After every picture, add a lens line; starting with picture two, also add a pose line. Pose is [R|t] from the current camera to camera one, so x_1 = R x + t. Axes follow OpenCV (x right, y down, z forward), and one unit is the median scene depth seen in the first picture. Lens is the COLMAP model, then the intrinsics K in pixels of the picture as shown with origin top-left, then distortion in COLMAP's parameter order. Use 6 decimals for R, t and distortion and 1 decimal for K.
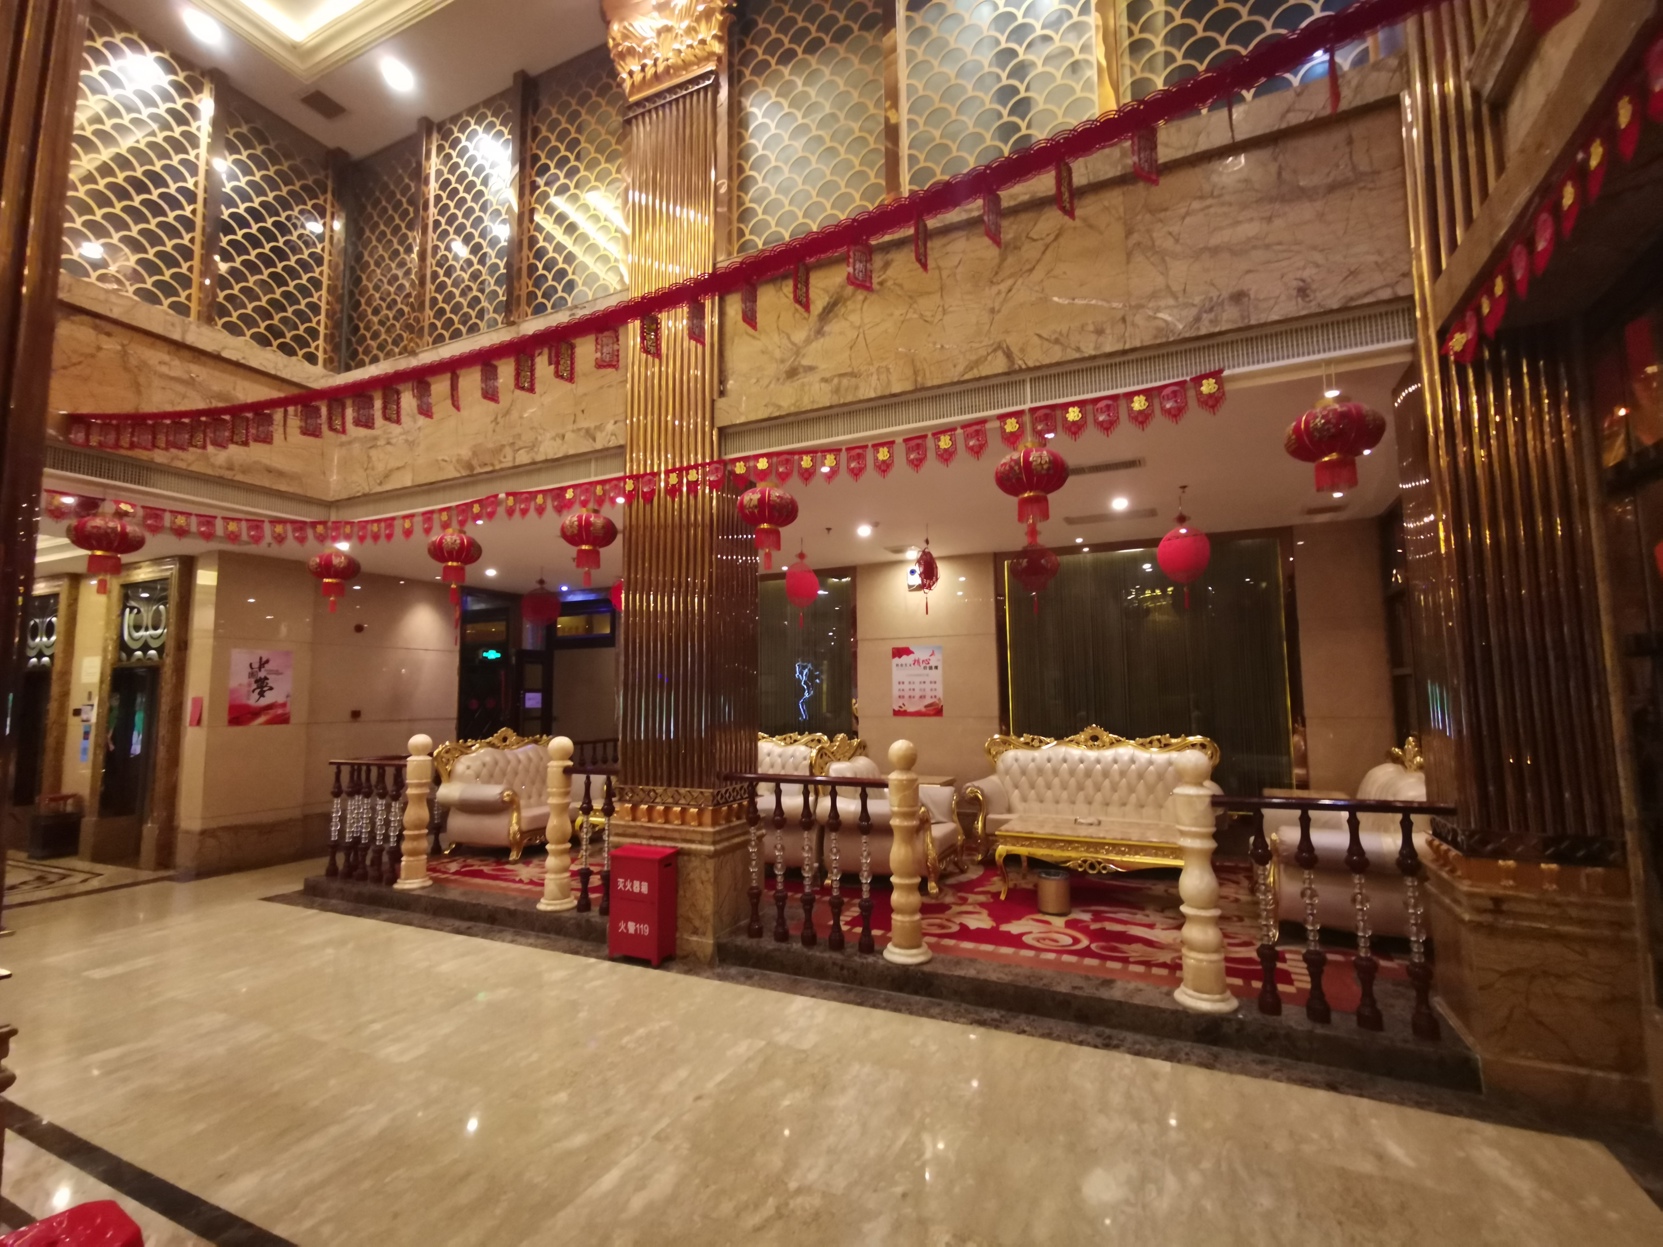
lens RADIAL K [[767.2, 0, 831.5], [0, 767.2, 623.5], [0, 0, 1]] dist [-0.013452, 0.018655]
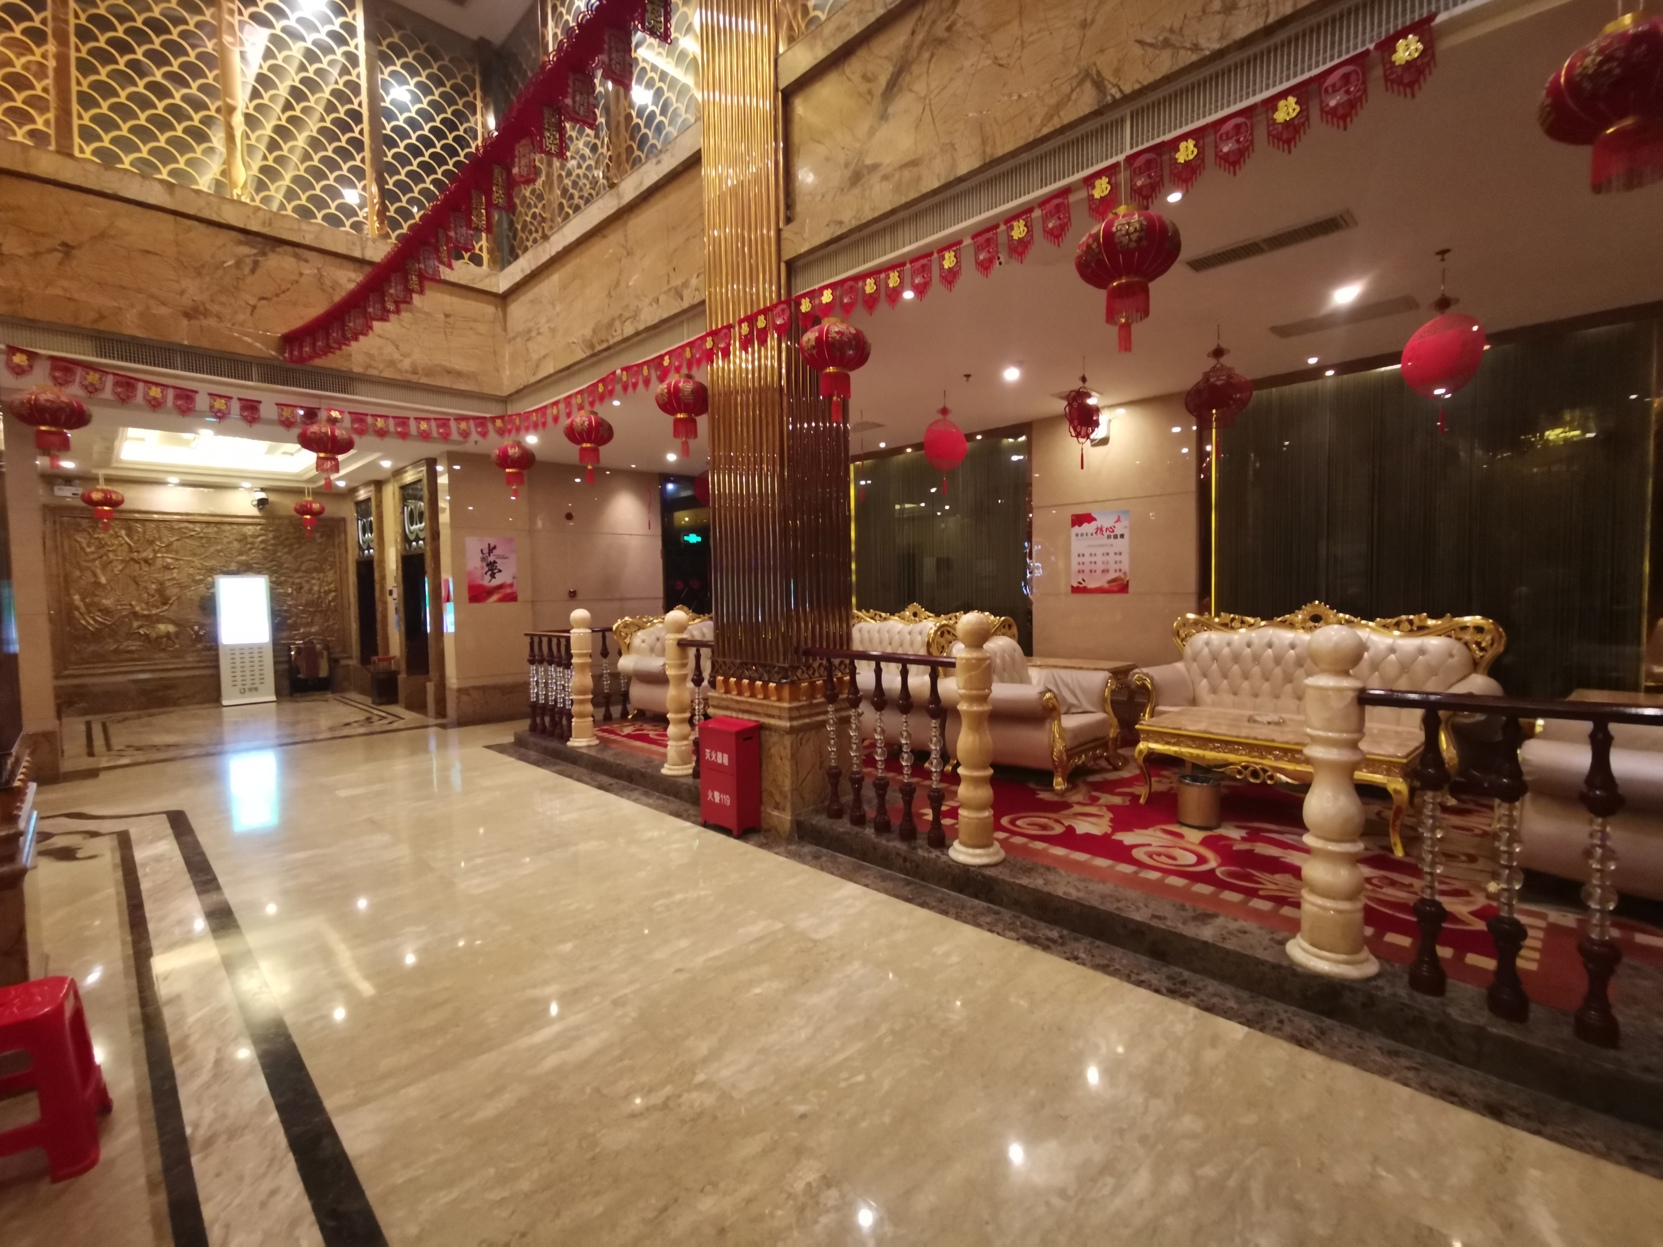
lens RADIAL K [[767.2, 0, 831.5], [0, 767.2, 623.5], [0, 0, 1]] dist [-0.013452, 0.018655]
pose [[0.938166, 0.009672, -0.346052, 0.207865], [0.041379, 0.989311, 0.139830, 0.034548], [0.343705, -0.145503, 0.927737, 0.139753]]
